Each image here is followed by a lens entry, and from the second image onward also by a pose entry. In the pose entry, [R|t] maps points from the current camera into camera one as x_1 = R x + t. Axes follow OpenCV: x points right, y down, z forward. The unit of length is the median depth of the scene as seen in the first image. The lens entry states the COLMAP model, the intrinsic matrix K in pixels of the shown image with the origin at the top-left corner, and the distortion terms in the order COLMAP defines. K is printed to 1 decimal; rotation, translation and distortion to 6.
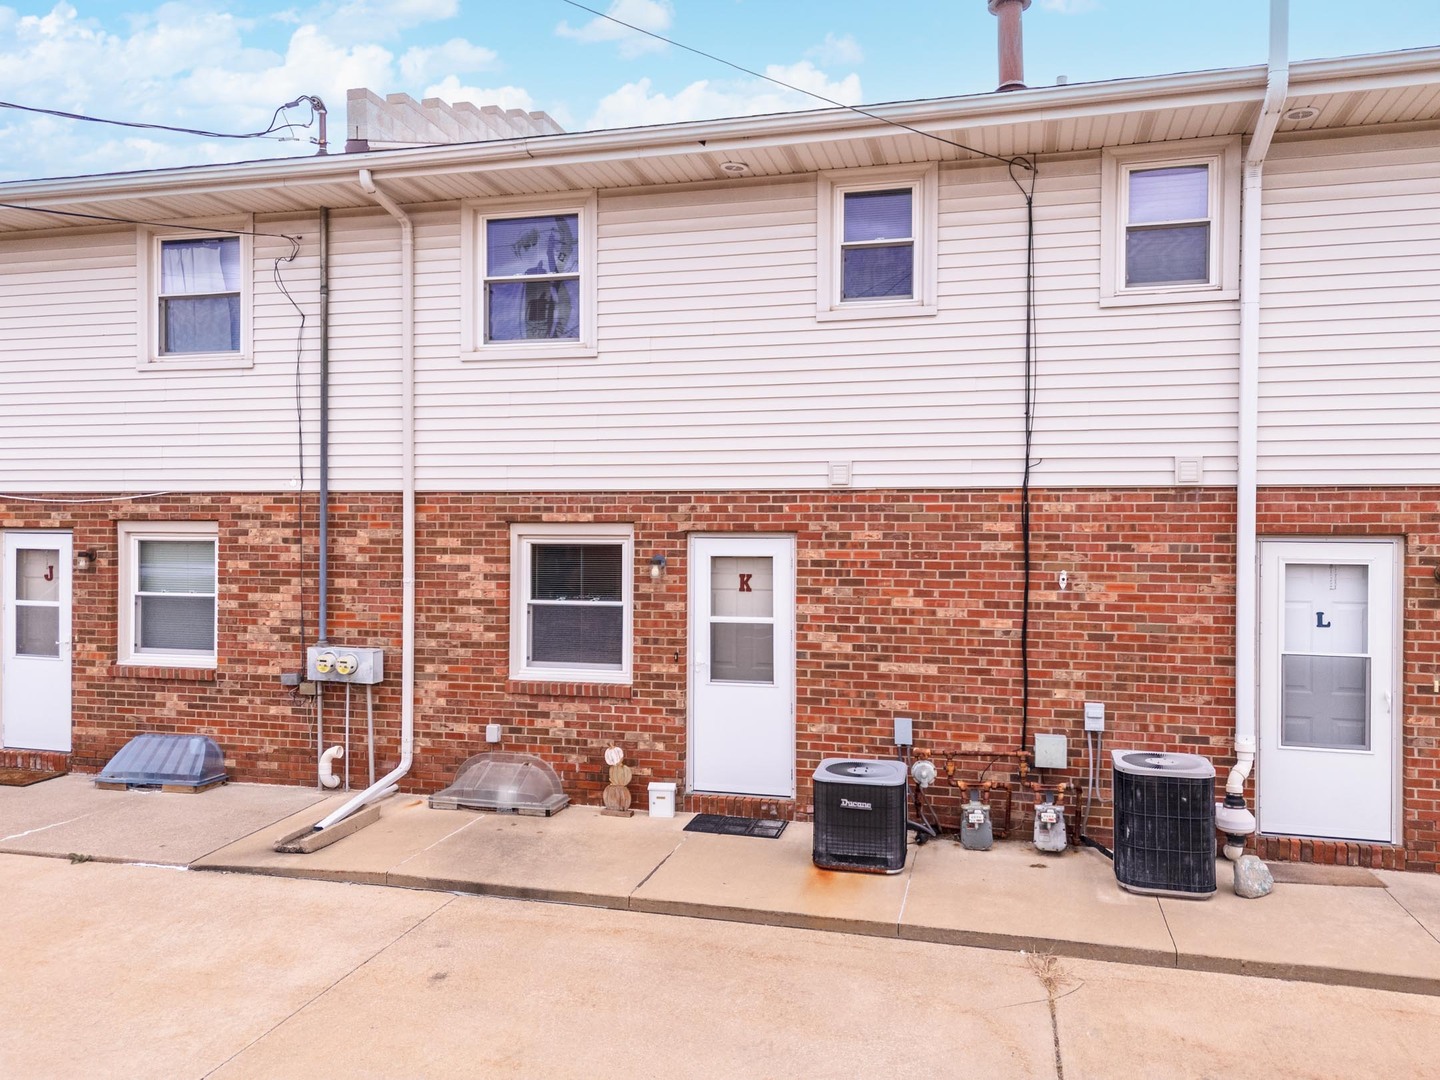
lens RADIAL K [[1038.4, 0, 720.0], [0, 1038.4, 540.0], [0, 0, 1]] dist [0.085107, -0.097823]
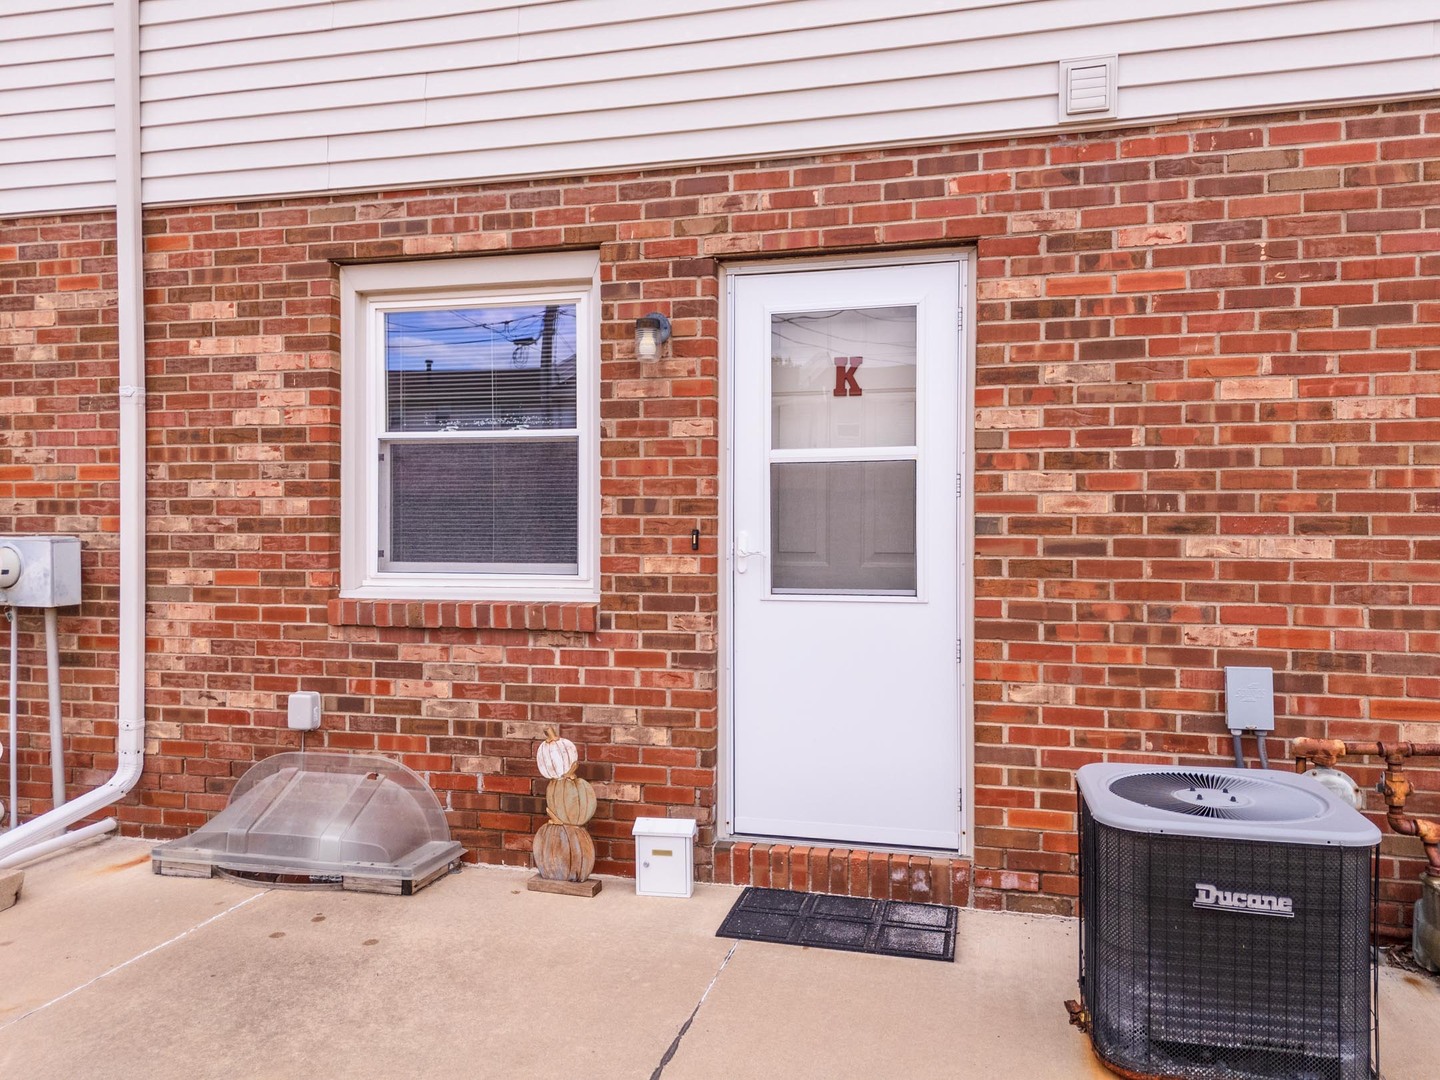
lens RADIAL K [[1082.4, 0, 720.0], [0, 1082.4, 540.0], [0, 0, 1]] dist [0.030950, -0.006315]
pose [[0.999990, -0.001922, 0.003981, -0.033588], [0.001895, 0.999975, 0.006743, 0.110766], [-0.003994, -0.006736, 0.999969, 0.537535]]
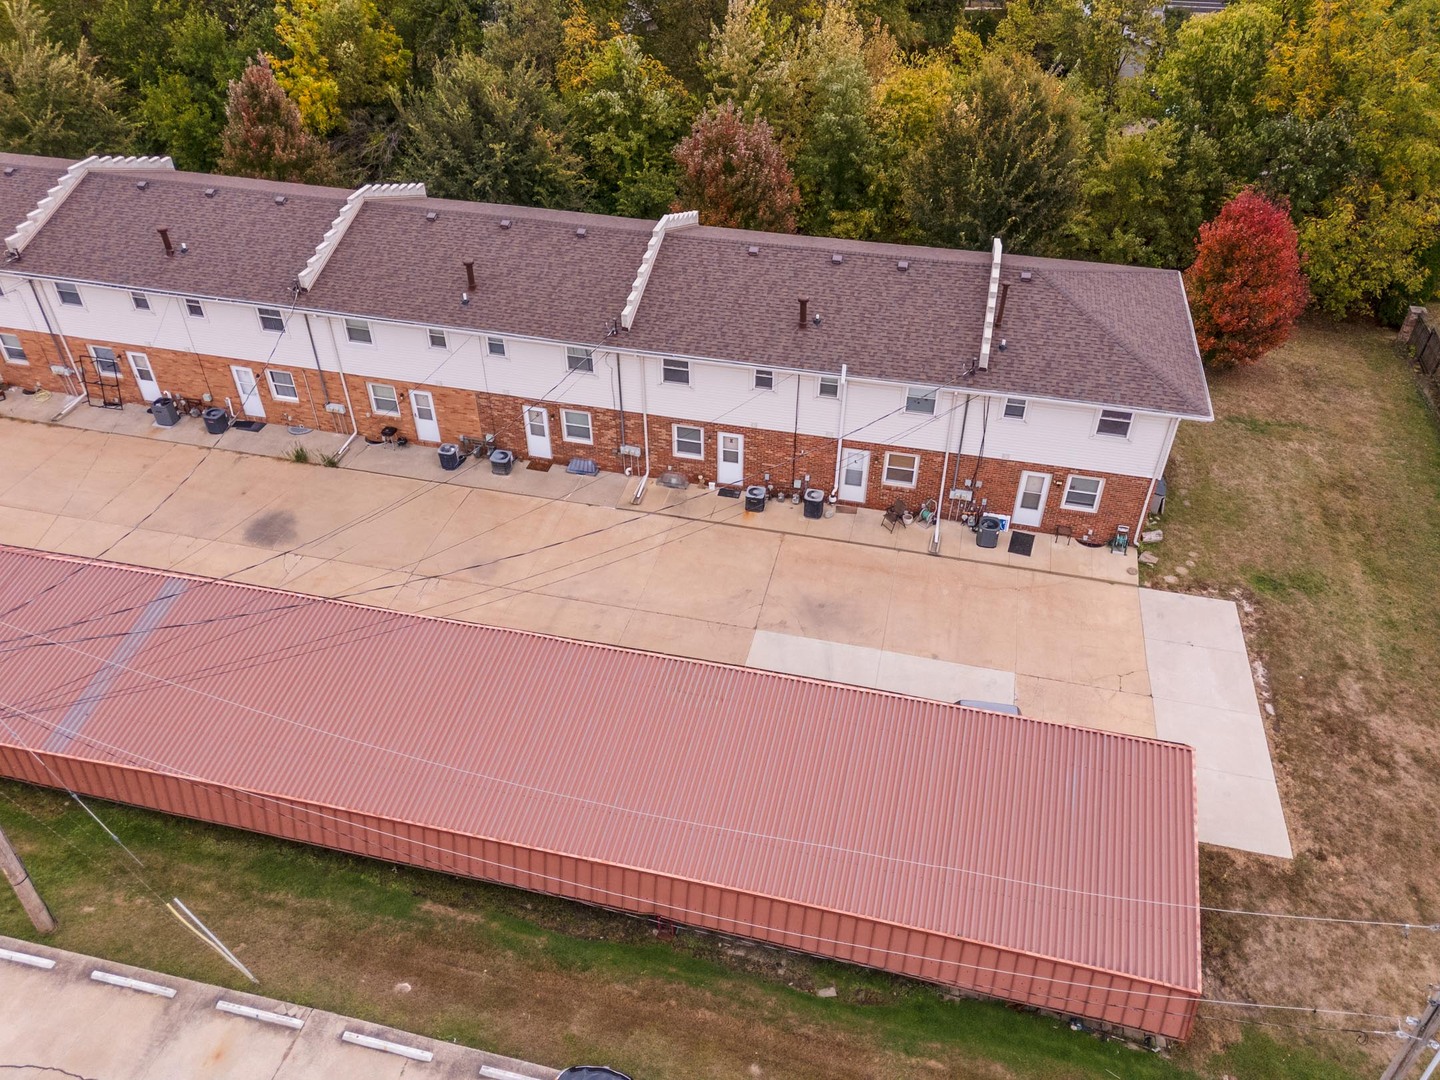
lens RADIAL K [[1082.4, 0, 720.0], [0, 1082.4, 540.0], [0, 0, 1]] dist [0.030950, -0.006315]
pose [[0.999904, -0.011750, 0.007384, -0.058270], [0.004698, 0.787273, 0.616587, -2.315400], [-0.013058, -0.616493, 0.787252, -2.637035]]
